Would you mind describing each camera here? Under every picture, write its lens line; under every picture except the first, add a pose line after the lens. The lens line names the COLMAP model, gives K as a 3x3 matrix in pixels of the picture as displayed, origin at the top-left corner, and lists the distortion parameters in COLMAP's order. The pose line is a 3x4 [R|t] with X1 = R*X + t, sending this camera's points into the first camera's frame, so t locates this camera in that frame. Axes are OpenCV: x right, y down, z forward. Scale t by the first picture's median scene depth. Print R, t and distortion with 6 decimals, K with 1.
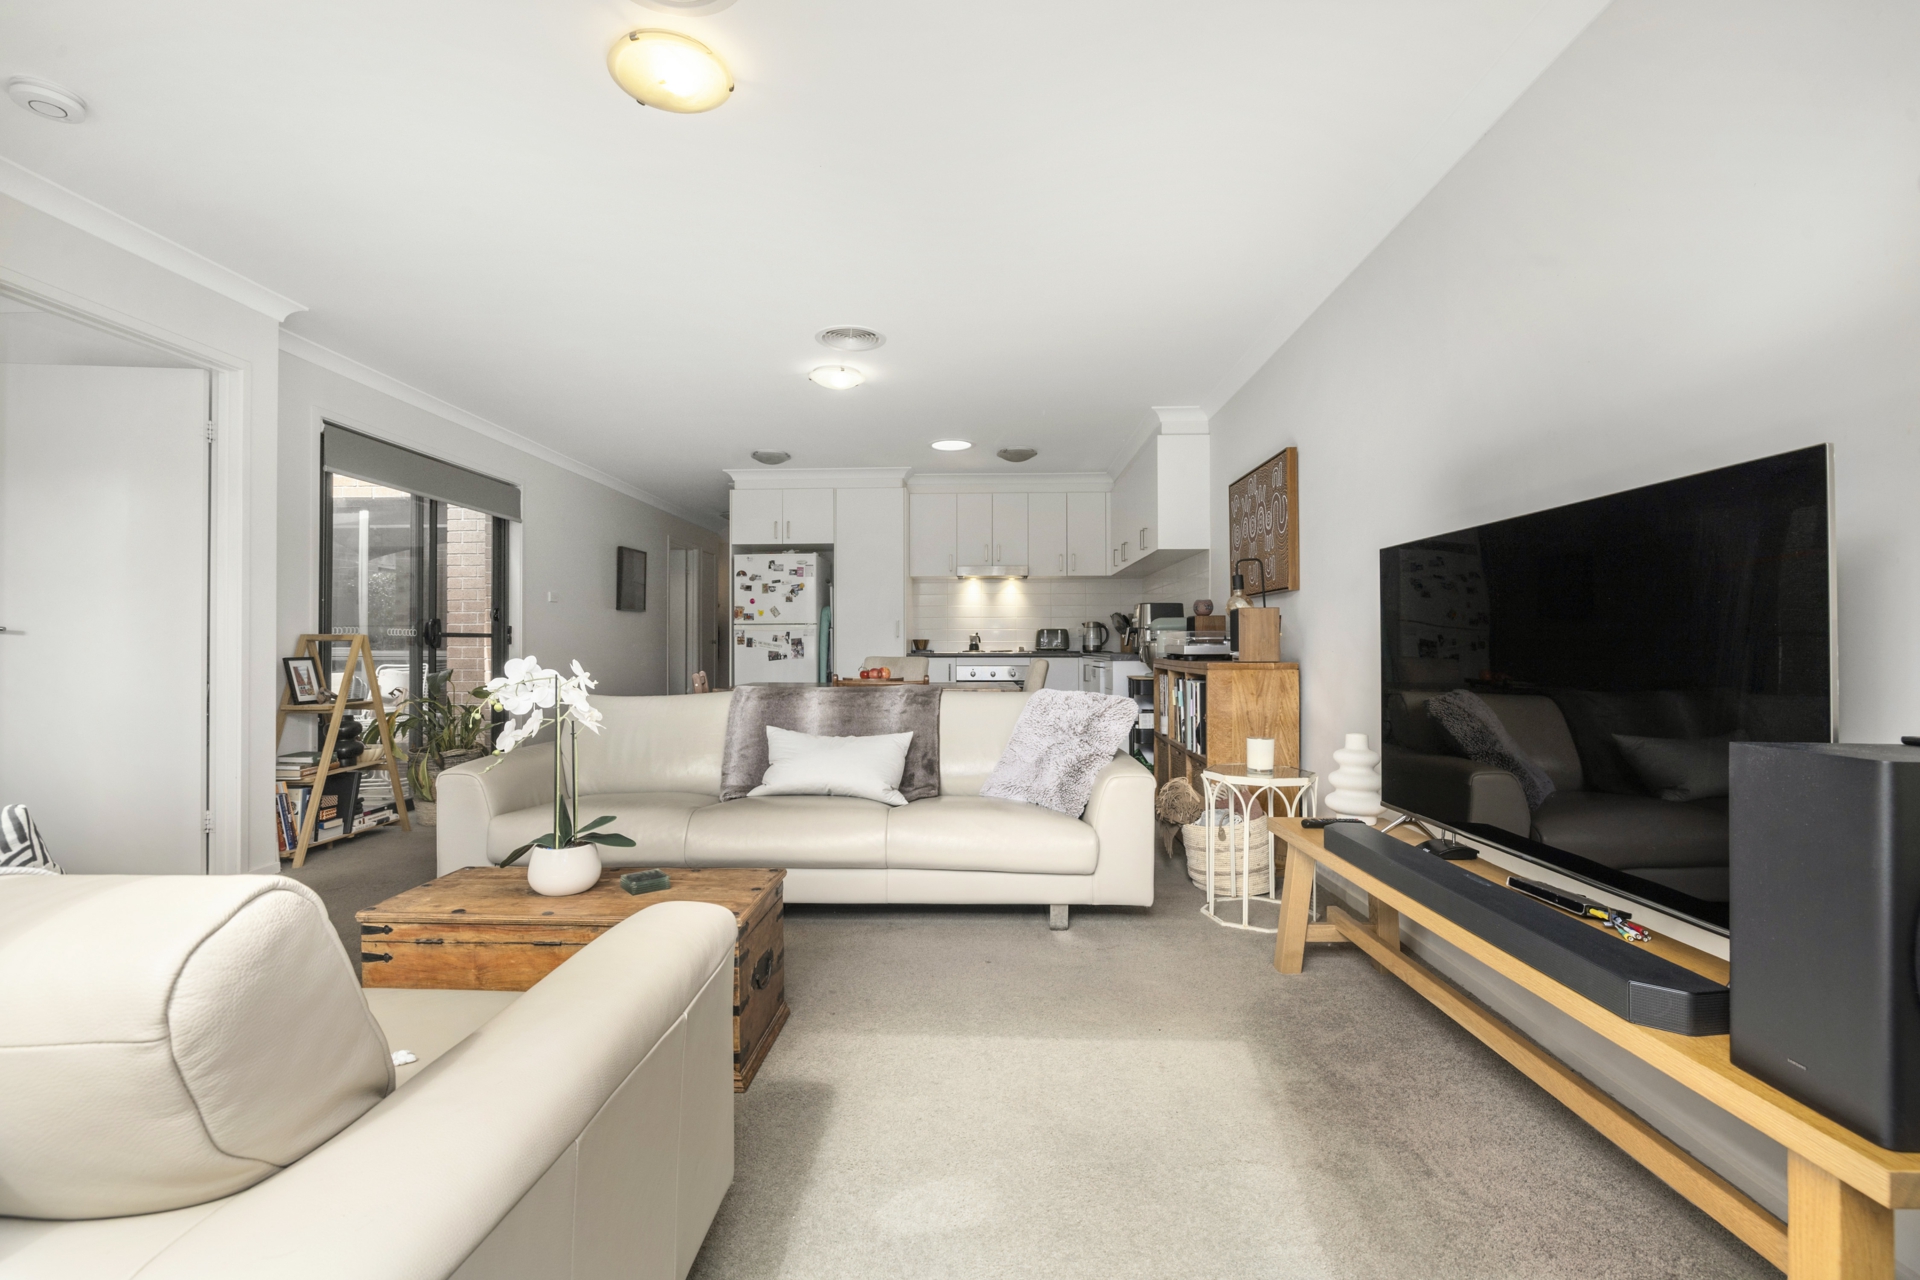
lens RADIAL K [[856.2, 0, 931.0], [0, 856.2, 643.8], [0, 0, 1]] dist [0.003822, -0.000461]
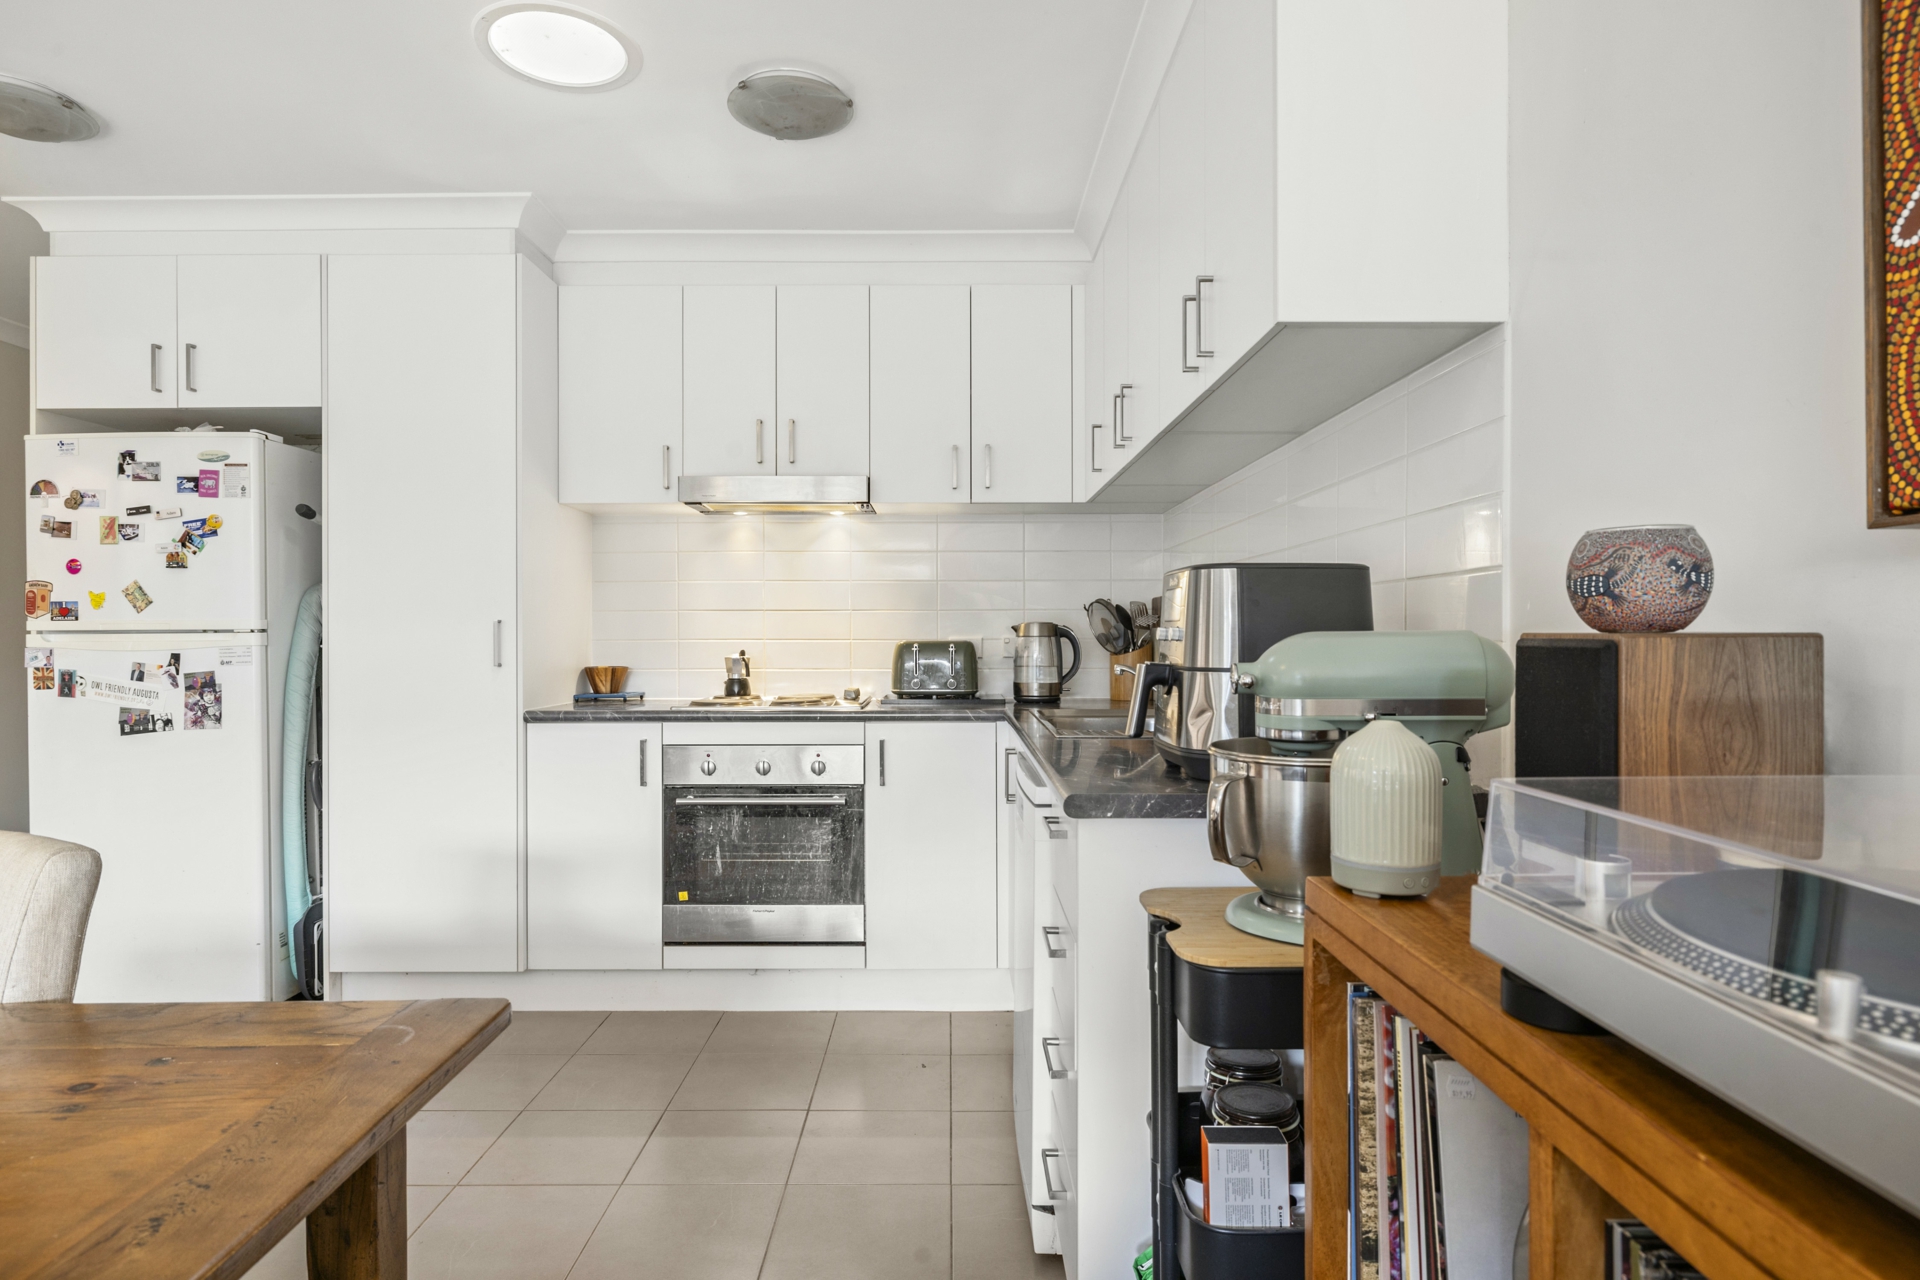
lens RADIAL K [[1074.0, 0, 927.2], [0, 1074.0, 640.1], [0, 0, 1]] dist [0.002040, -0.001357]
pose [[0.998683, -0.001679, 0.051275, 0.118636], [0.001364, 0.999980, 0.006180, -0.021879], [-0.051284, -0.006101, 0.998665, 0.541166]]
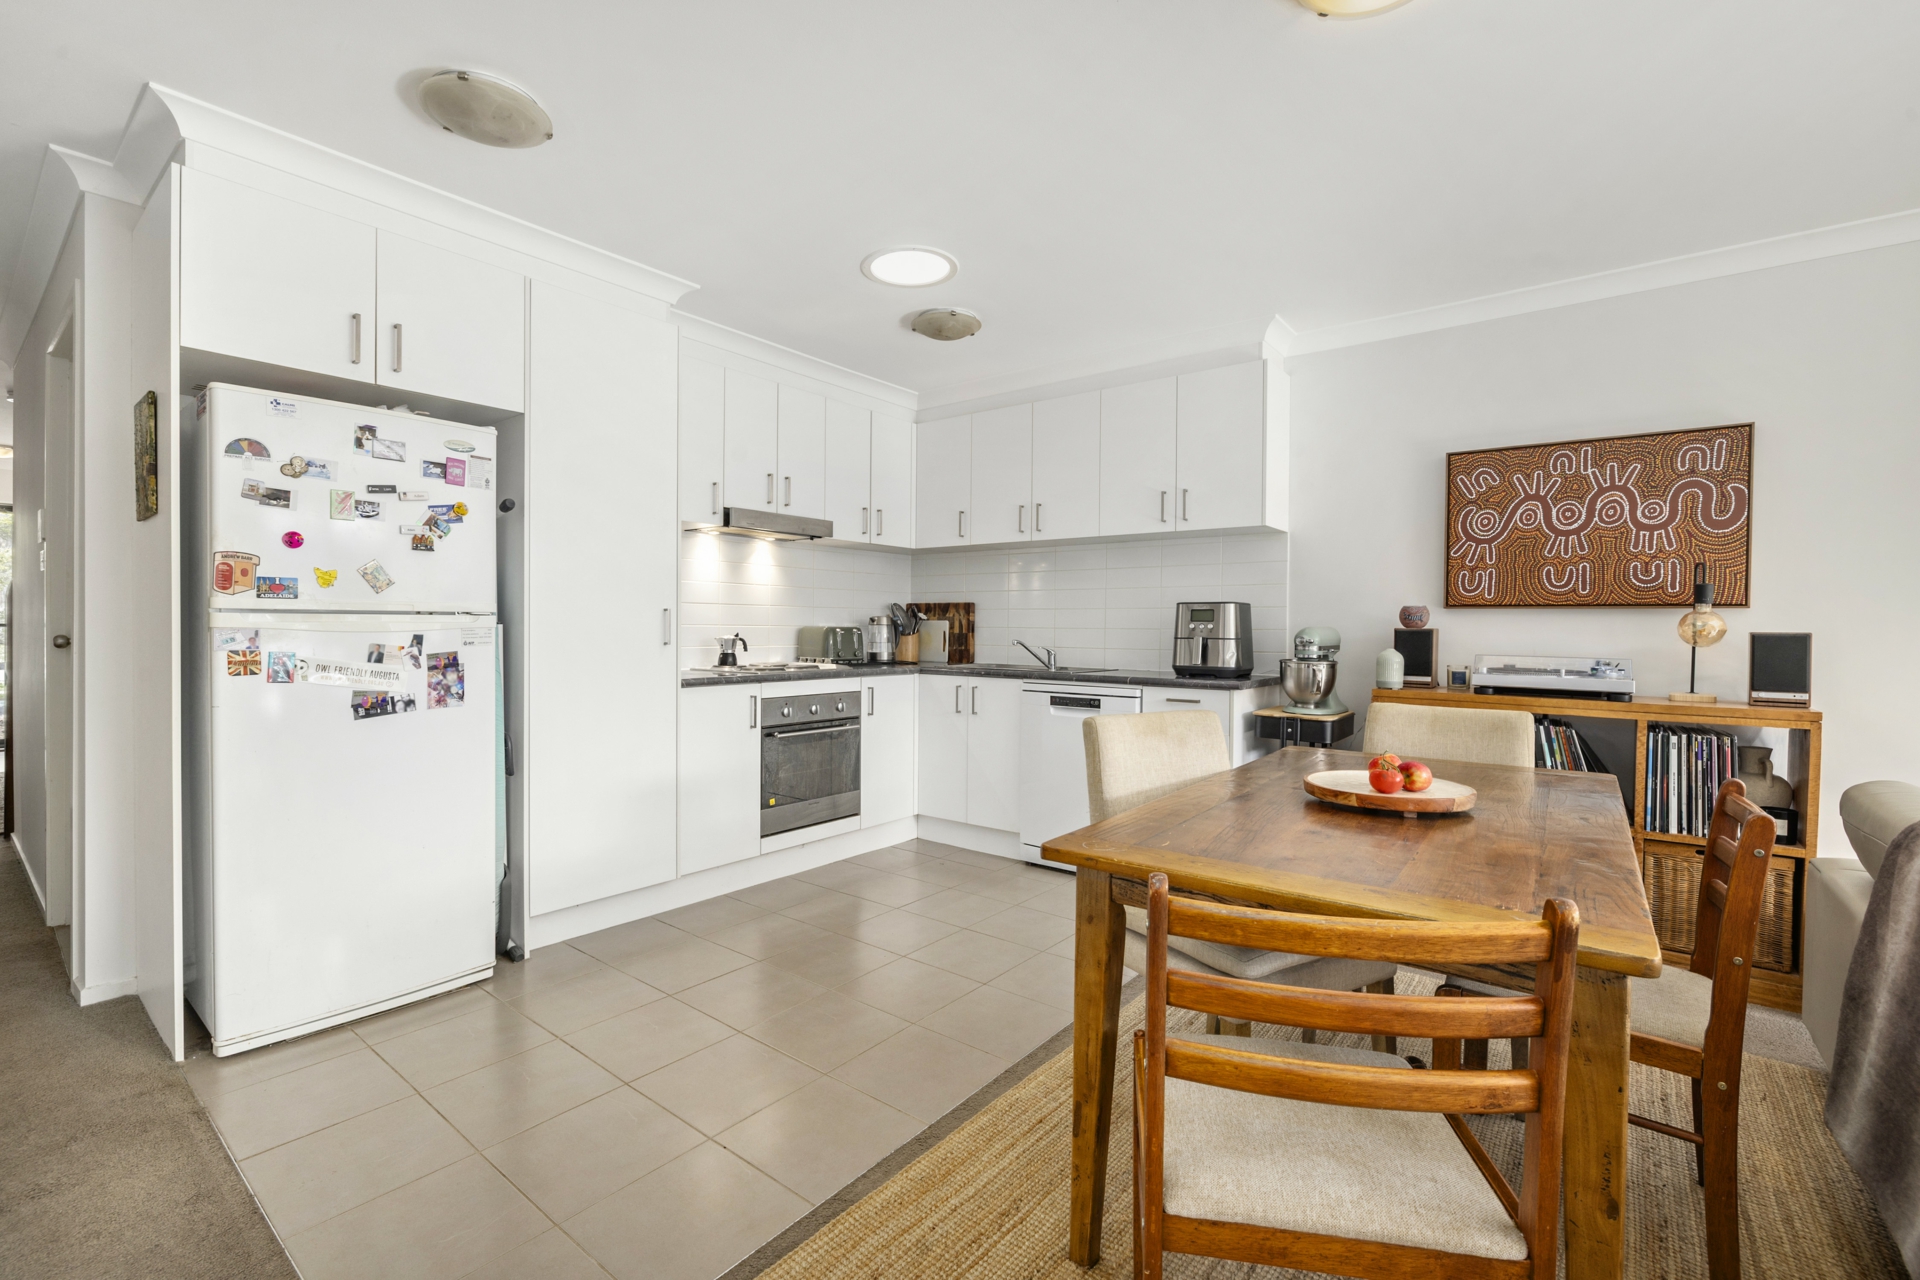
lens RADIAL K [[856.2, 0, 955.8], [0, 856.2, 635.5], [0, 0, 1]] dist [0.003822, -0.000461]
pose [[0.569207, -0.003457, 0.822187, -0.332073], [-0.012394, 0.999841, 0.012785, -0.021028], [-0.822101, -0.017467, 0.569074, 0.610593]]
